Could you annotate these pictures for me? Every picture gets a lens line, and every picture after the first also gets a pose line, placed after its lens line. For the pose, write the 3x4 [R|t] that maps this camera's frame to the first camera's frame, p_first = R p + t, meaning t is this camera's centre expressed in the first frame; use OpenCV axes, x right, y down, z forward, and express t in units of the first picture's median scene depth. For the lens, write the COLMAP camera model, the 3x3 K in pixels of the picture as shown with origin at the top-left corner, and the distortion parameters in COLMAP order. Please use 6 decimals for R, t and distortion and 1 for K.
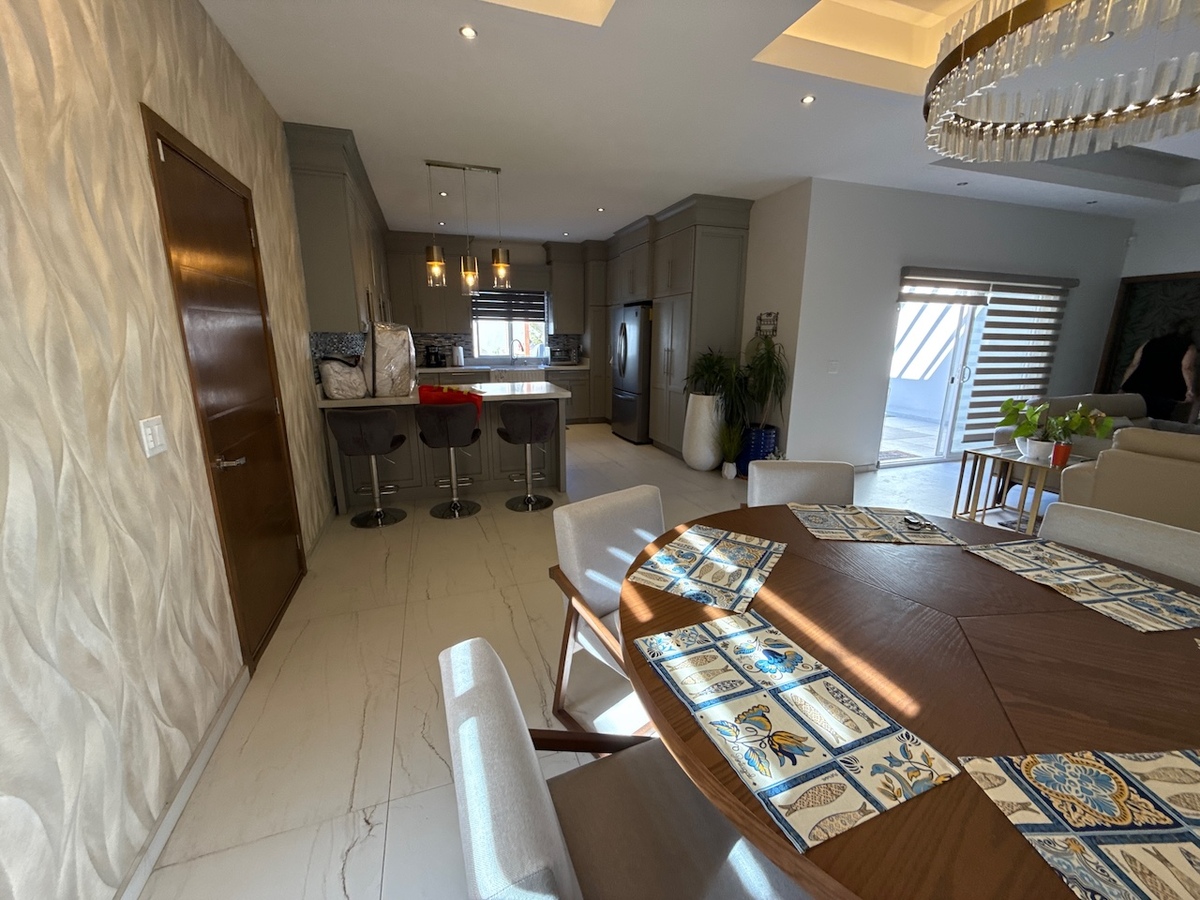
lens RADIAL K [[480.8, 0, 599.3], [0, 480.8, 448.8], [0, 0, 1]] dist [0.000112, 0.000392]
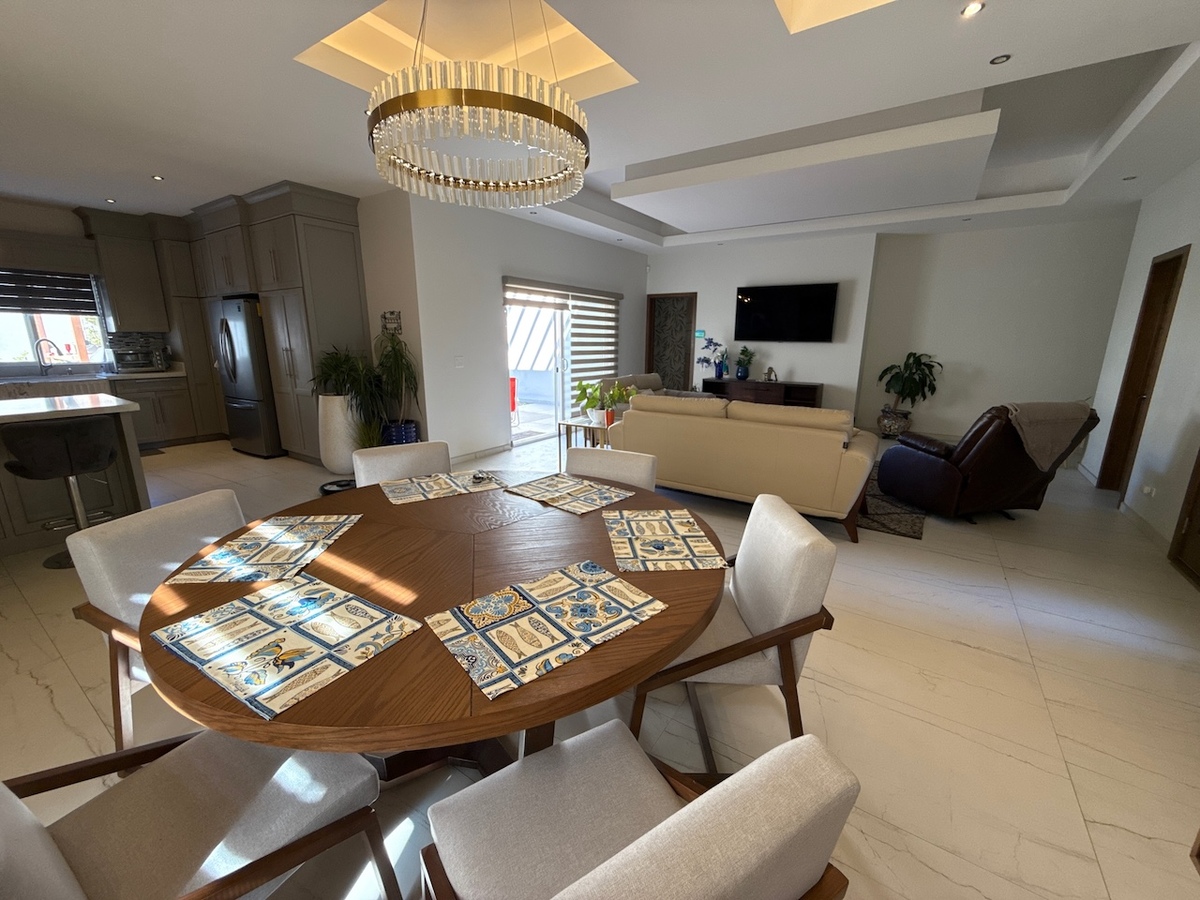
lens RADIAL K [[480.8, 0, 599.3], [0, 480.8, 448.8], [0, 0, 1]] dist [0.000112, 0.000392]
pose [[0.795447, -0.138864, 0.589899, 0.079357], [0.138741, 0.989269, 0.045791, 0.030058], [-0.589928, 0.045419, 0.806177, -0.105258]]
